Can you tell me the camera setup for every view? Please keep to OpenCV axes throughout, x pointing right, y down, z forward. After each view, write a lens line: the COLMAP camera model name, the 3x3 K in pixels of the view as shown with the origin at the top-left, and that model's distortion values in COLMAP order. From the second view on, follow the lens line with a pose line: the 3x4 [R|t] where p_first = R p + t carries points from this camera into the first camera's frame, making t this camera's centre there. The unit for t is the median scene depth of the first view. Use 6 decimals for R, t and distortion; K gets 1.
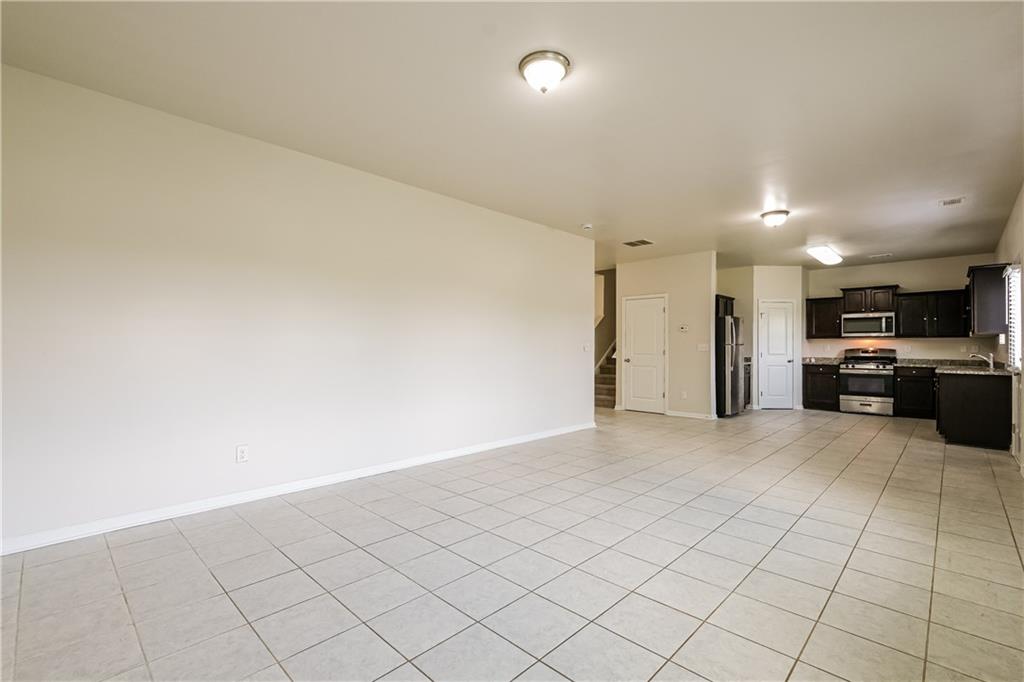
lens RADIAL K [[459.2, 0, 503.4], [0, 459.2, 340.9], [0, 0, 1]] dist [0.003556, 0.000395]
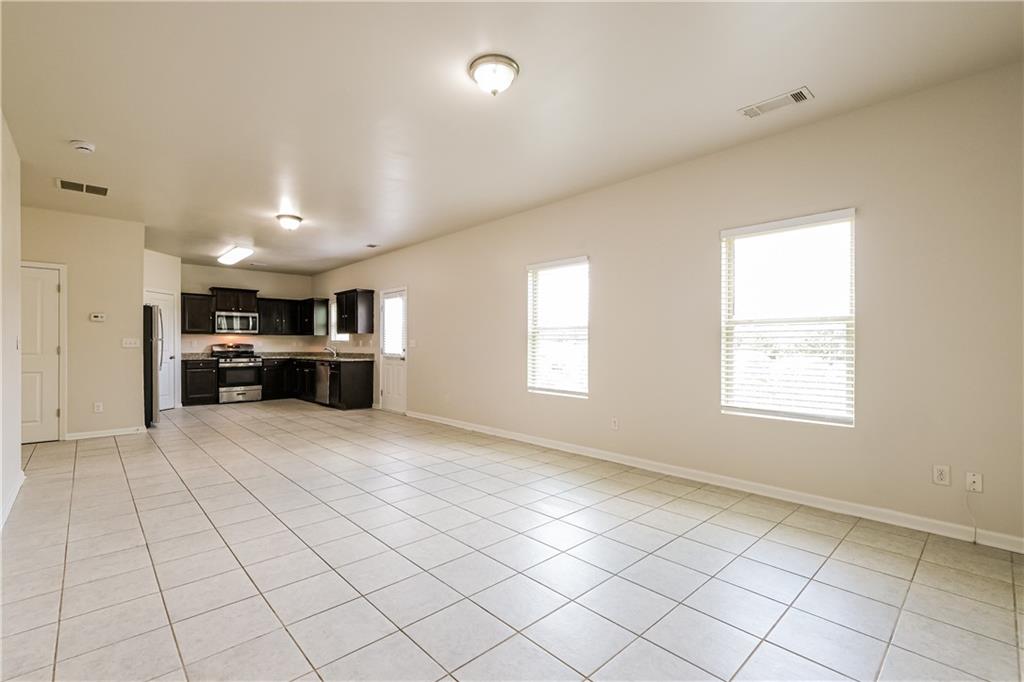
lens RADIAL K [[459.2, 0, 507.6], [0, 459.2, 345.7], [0, 0, 1]] dist [0.003556, 0.000395]
pose [[0.039620, -0.007083, 0.999190, -0.306398], [-0.015051, 0.999857, 0.007684, 0.002606], [-0.999101, -0.015343, 0.039508, 0.302215]]
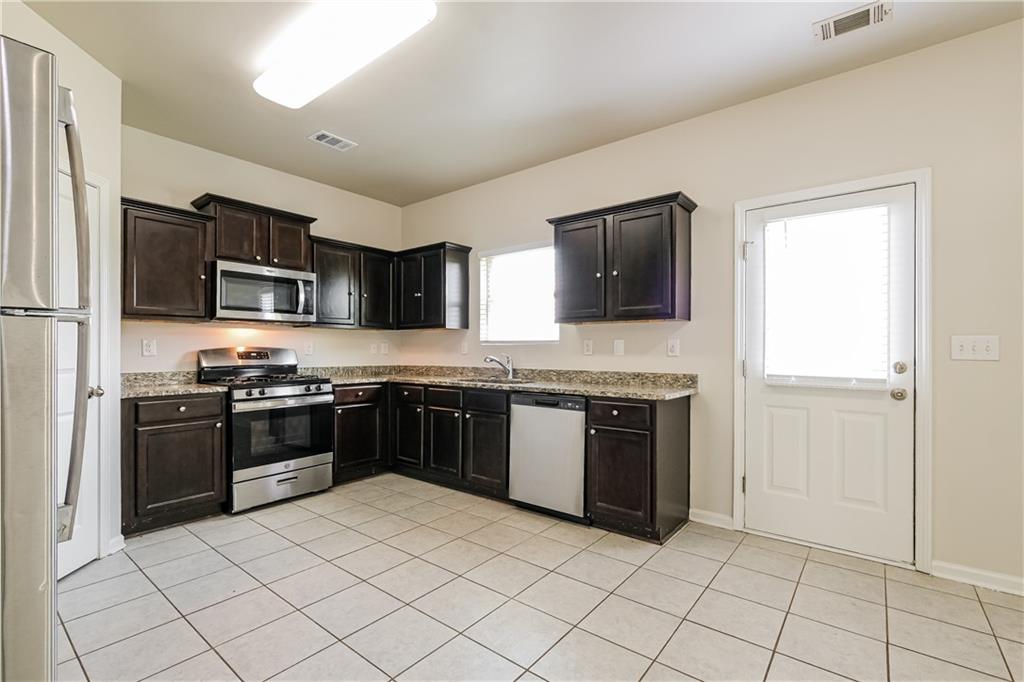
lens RADIAL K [[459.2, 0, 501.1], [0, 459.2, 345.2], [0, 0, 1]] dist [0.003556, 0.000395]
pose [[-0.100035, 0.001196, 0.994983, 0.339662], [-0.015263, 0.999880, -0.002737, 0.011798], [-0.994867, -0.015460, -0.100005, 0.836993]]
